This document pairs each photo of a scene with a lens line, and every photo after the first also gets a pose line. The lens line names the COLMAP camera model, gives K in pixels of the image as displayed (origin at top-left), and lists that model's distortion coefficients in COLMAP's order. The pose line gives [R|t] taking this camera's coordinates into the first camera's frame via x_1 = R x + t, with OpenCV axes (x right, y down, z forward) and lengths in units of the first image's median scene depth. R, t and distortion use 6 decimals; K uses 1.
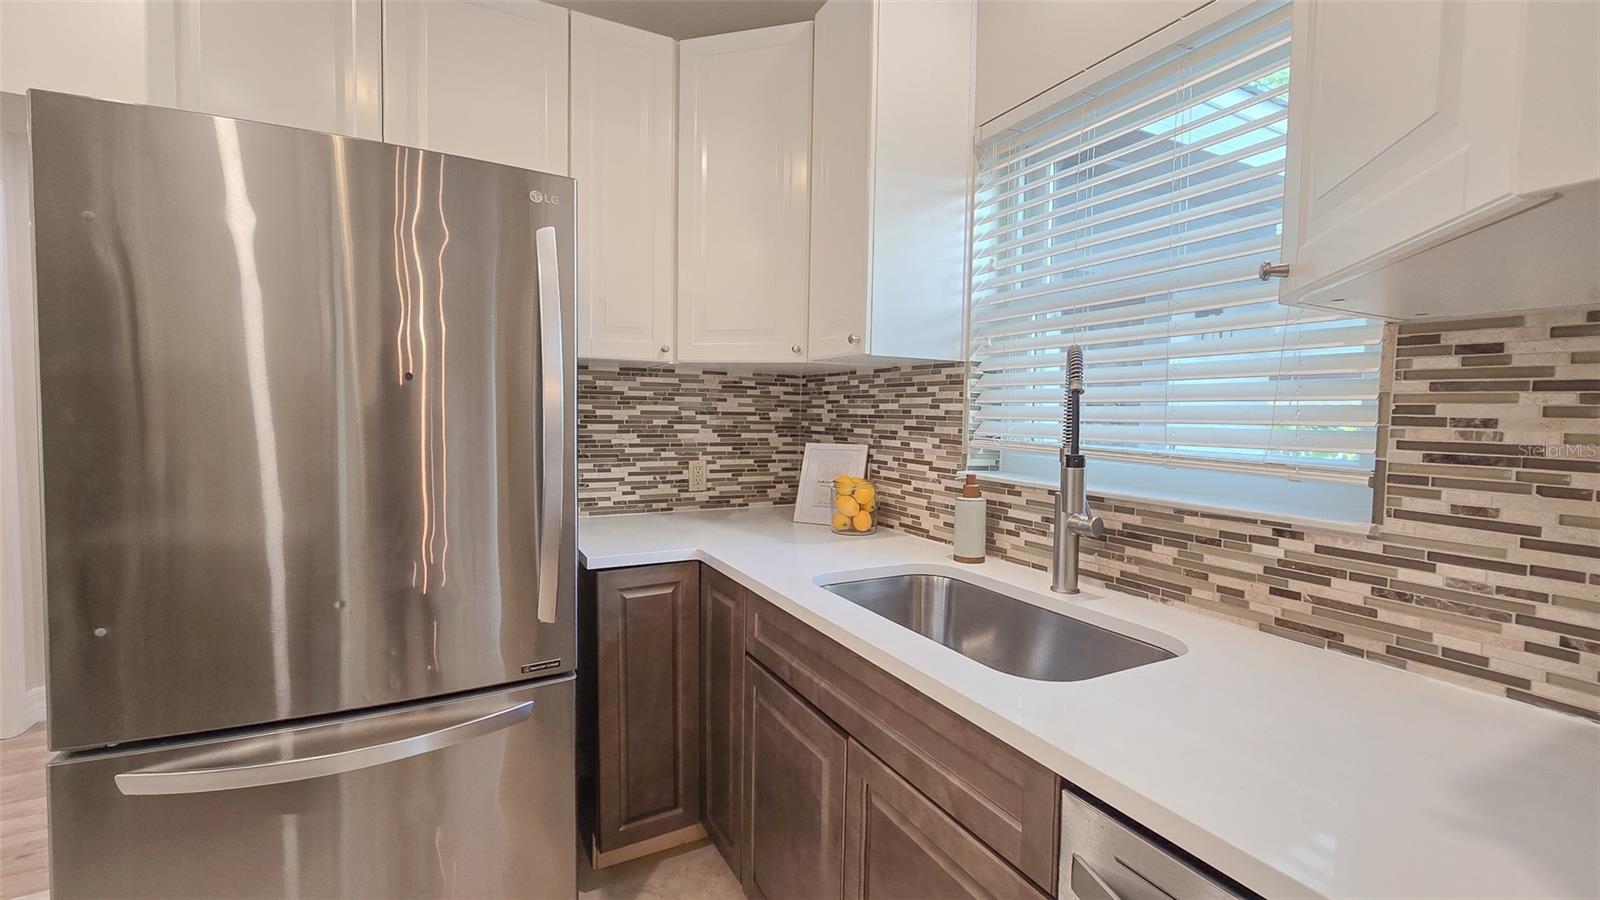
lens RADIAL K [[672.1, 0, 802.0], [0, 672.1, 443.2], [0, 0, 1]] dist [-0.001136, 0.000200]
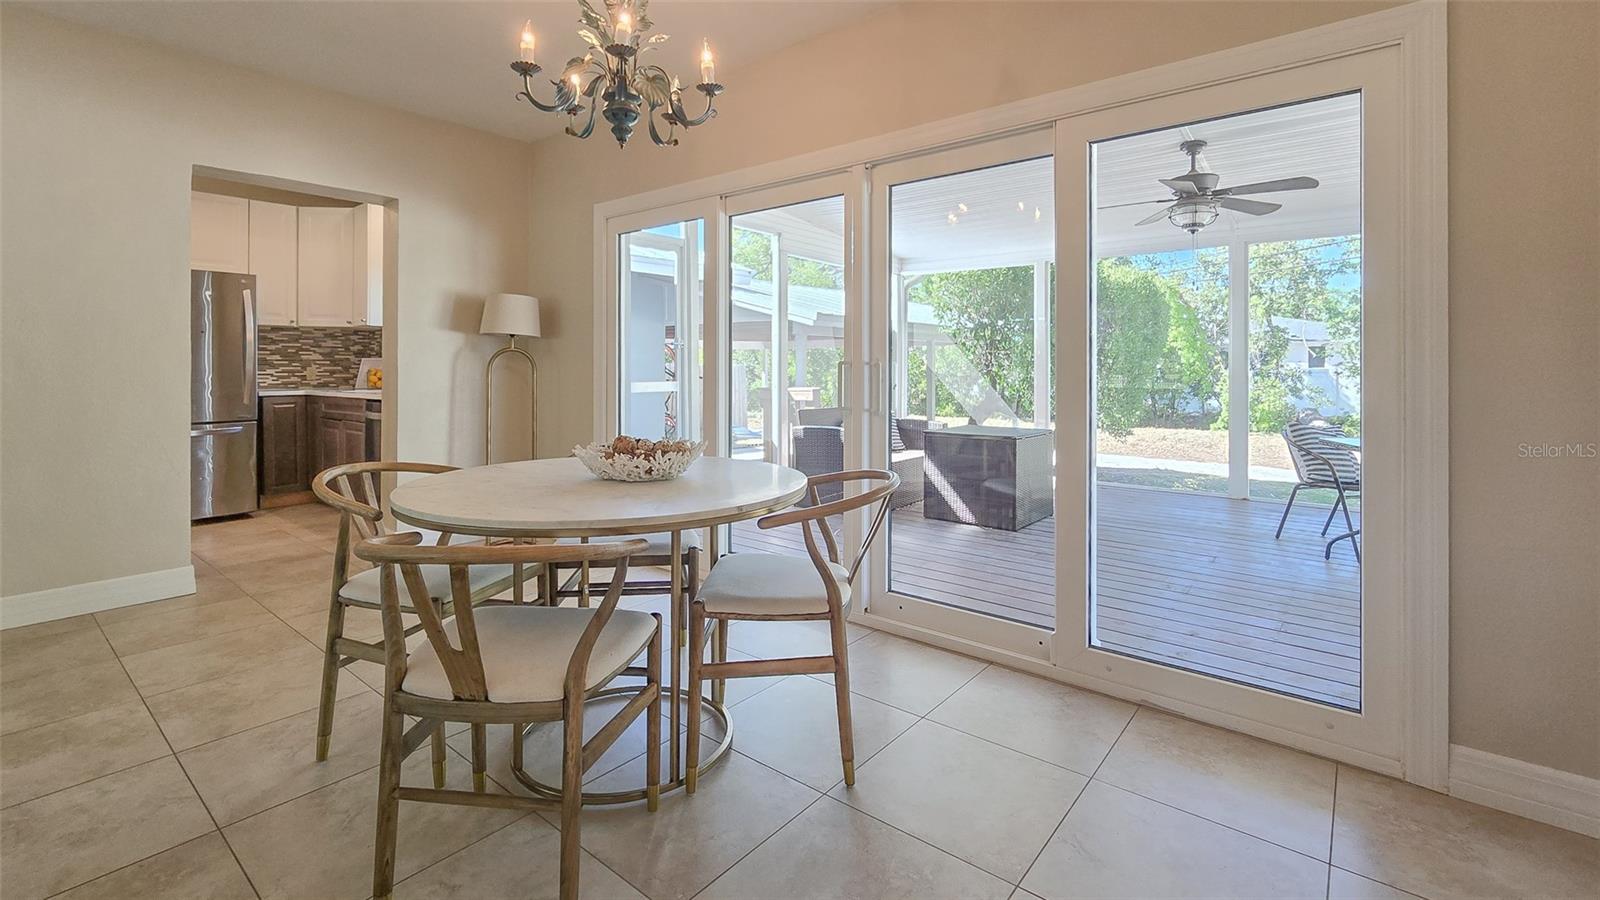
lens RADIAL K [[666.5, 0, 798.1], [0, 666.5, 361.9], [0, 0, 1]] dist [-0.001780, -0.000079]
pose [[0.913247, -0.015475, 0.407112, 0.466608], [0.036218, 0.998406, -0.043294, 0.176112], [-0.405793, 0.054283, 0.912352, -1.877398]]
